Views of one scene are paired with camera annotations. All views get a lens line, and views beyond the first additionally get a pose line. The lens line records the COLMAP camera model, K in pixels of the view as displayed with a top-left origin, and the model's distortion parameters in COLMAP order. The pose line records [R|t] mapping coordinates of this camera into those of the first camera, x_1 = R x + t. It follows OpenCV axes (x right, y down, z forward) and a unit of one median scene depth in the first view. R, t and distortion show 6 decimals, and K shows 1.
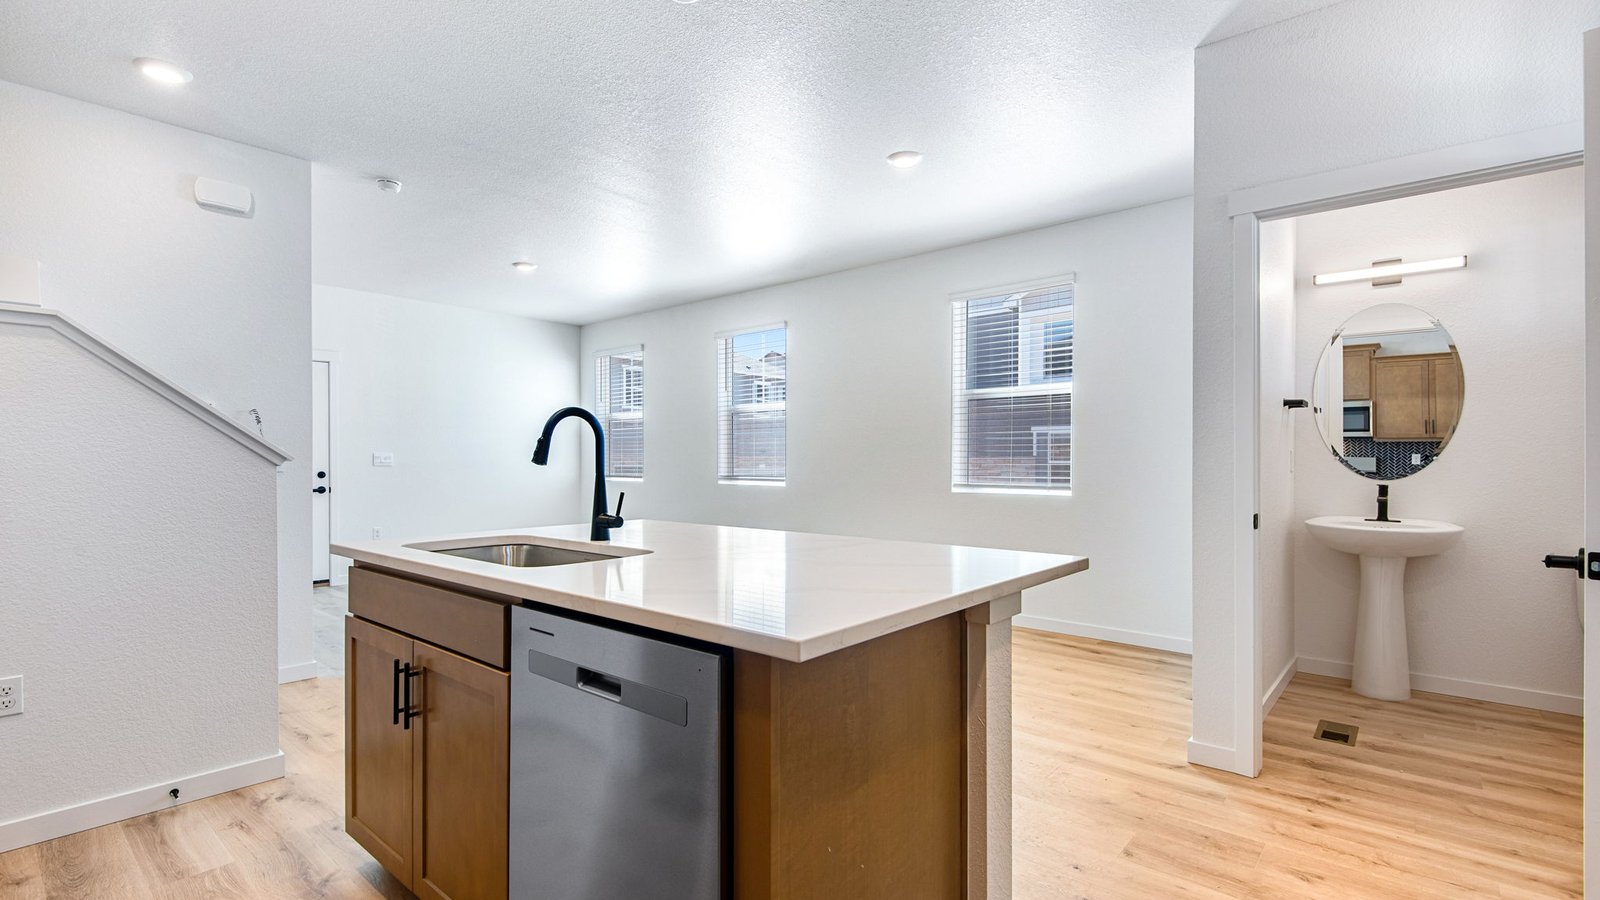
lens RADIAL K [[731.5, 0, 797.2], [0, 731.5, 455.5], [0, 0, 1]] dist [0.023626, -0.020980]
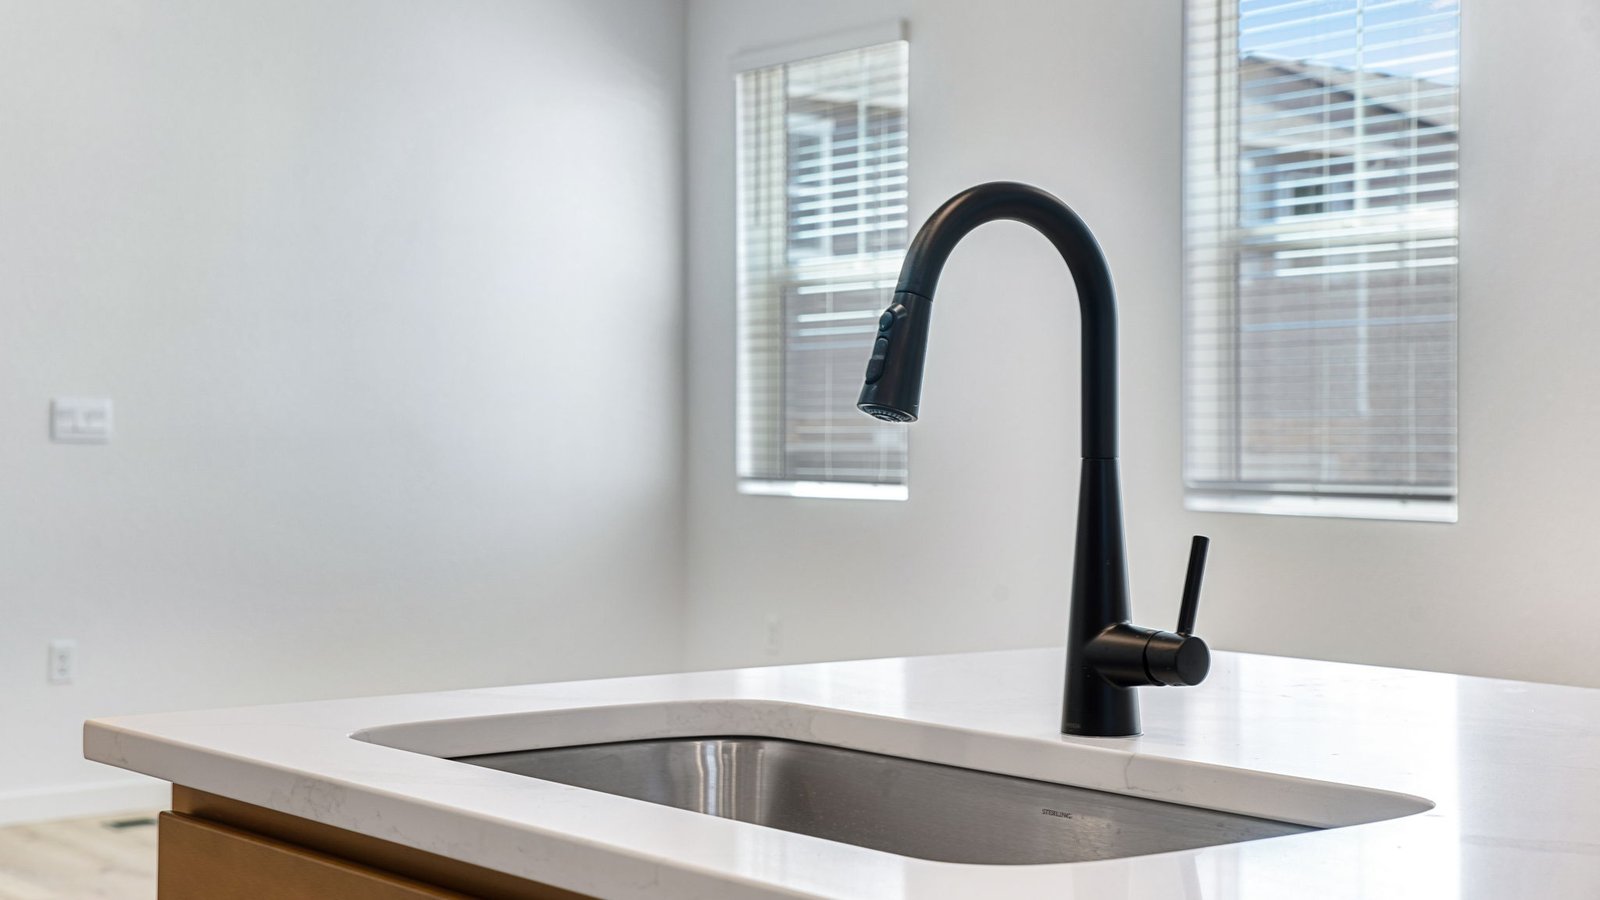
lens RADIAL K [[2538.3, 0, 800.0], [0, 2538.3, 450.0], [0, 0, 1]] dist [0.288293, 0.033972]
pose [[0.970946, 0.003663, -0.239269, -0.162971], [0.000181, 0.999871, 0.016043, 0.008681], [0.239297, -0.015620, 0.970821, 0.160003]]
